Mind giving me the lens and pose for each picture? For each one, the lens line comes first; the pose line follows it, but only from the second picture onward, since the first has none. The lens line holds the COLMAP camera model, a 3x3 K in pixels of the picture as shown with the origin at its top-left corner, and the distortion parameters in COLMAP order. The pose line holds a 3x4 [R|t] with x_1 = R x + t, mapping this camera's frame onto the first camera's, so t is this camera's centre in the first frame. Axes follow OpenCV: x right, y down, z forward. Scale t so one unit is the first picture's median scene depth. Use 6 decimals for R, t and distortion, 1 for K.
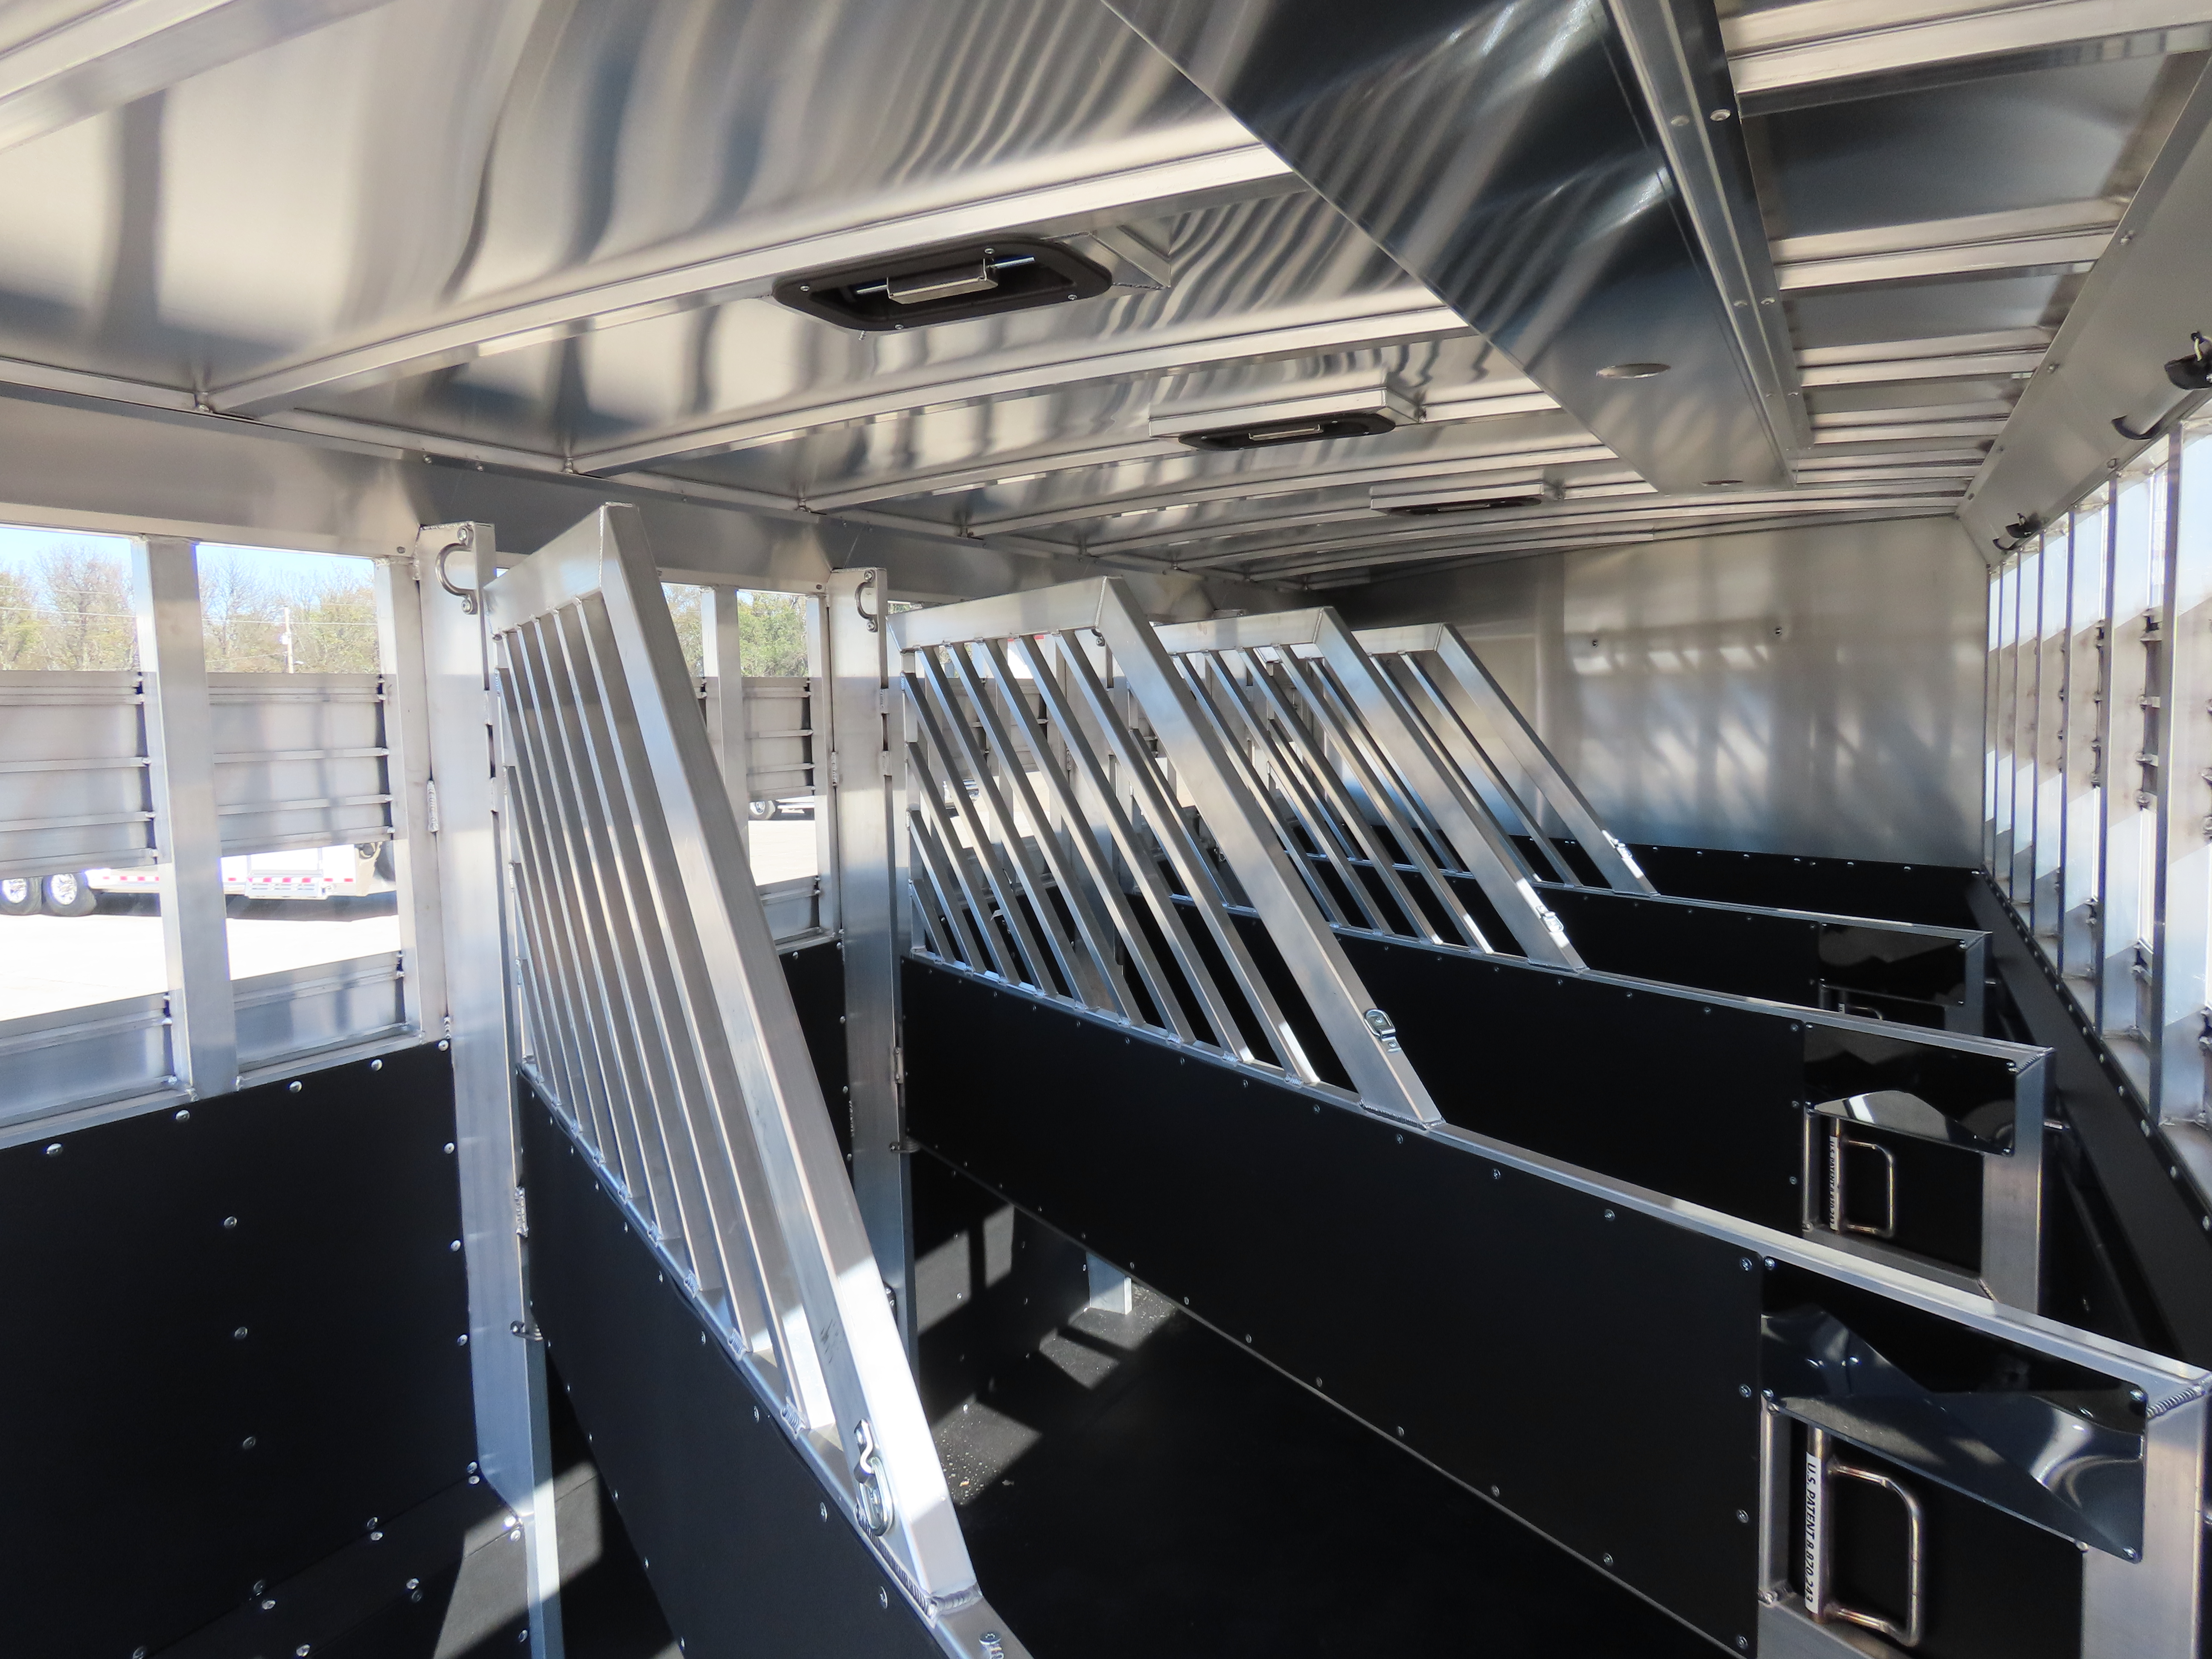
lens RADIAL K [[1419.2, 0, 1090.3], [0, 1419.2, 848.0], [0, 0, 1]] dist [-0.004579, -0.006513]
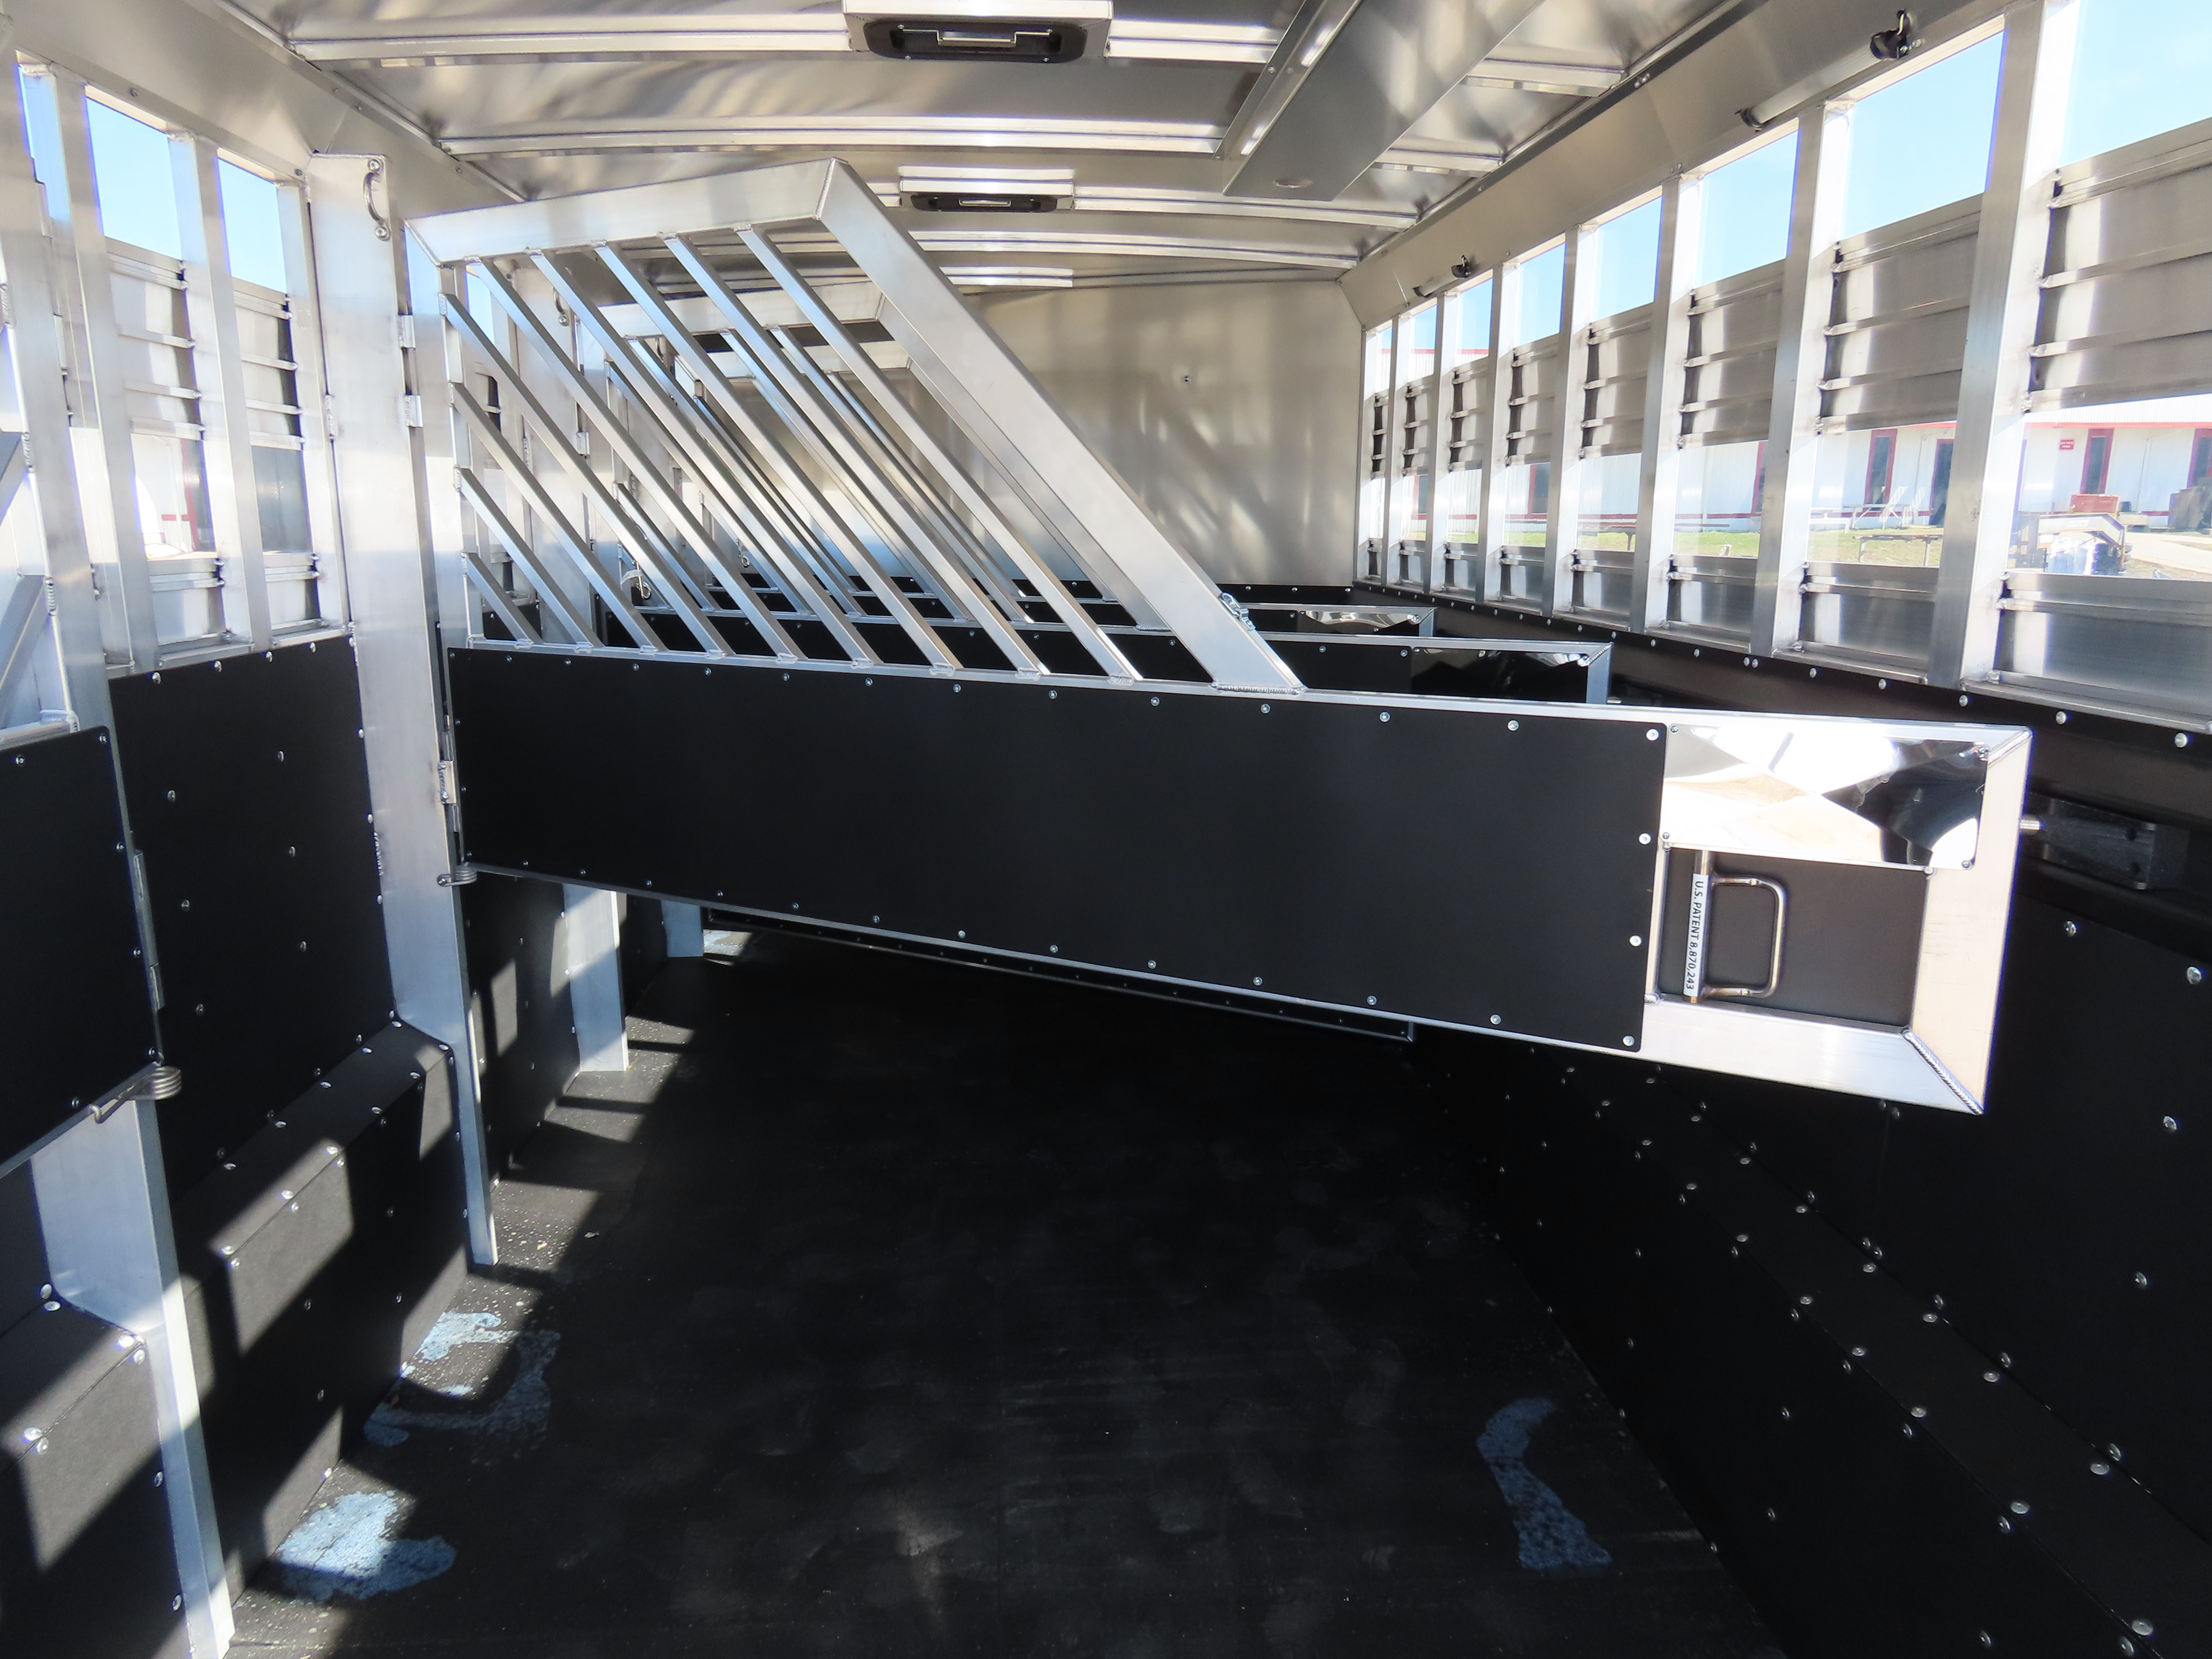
lens RADIAL K [[1419.2, 0, 1106.8], [0, 1419.2, 834.3], [0, 0, 1]] dist [-0.004579, -0.006513]
pose [[0.853182, -0.082063, 0.515117, -0.322134], [0.020616, 0.992080, 0.123903, 0.118640], [-0.521205, -0.095092, 0.848117, 0.103537]]
